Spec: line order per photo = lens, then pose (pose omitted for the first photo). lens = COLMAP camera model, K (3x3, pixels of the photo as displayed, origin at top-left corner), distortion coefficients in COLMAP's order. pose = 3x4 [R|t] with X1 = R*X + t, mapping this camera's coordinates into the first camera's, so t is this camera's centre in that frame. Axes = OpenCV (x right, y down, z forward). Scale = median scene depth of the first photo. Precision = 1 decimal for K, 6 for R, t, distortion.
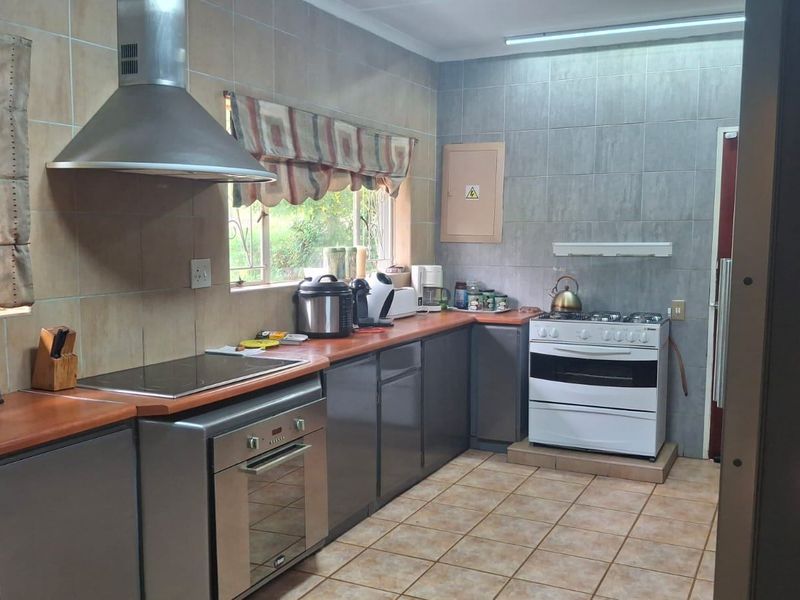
lens RADIAL K [[816.0, 0, 400.0], [0, 816.0, 300.0], [0, 0, 1]] dist [0.170259, -0.421407]
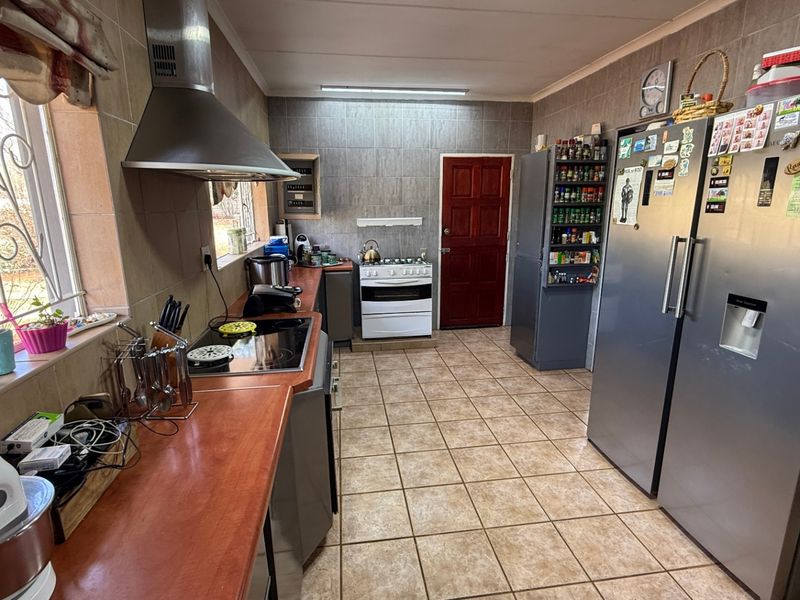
lens RADIAL K [[435.4, 0, 400.0], [0, 435.4, 300.0], [0, 0, 1]] dist [0.000374, -0.000547]
pose [[0.823786, -0.133852, 0.550872, -0.264697], [0.060588, 0.986948, 0.149207, -0.035615], [-0.563654, -0.089538, 0.821144, 0.222632]]
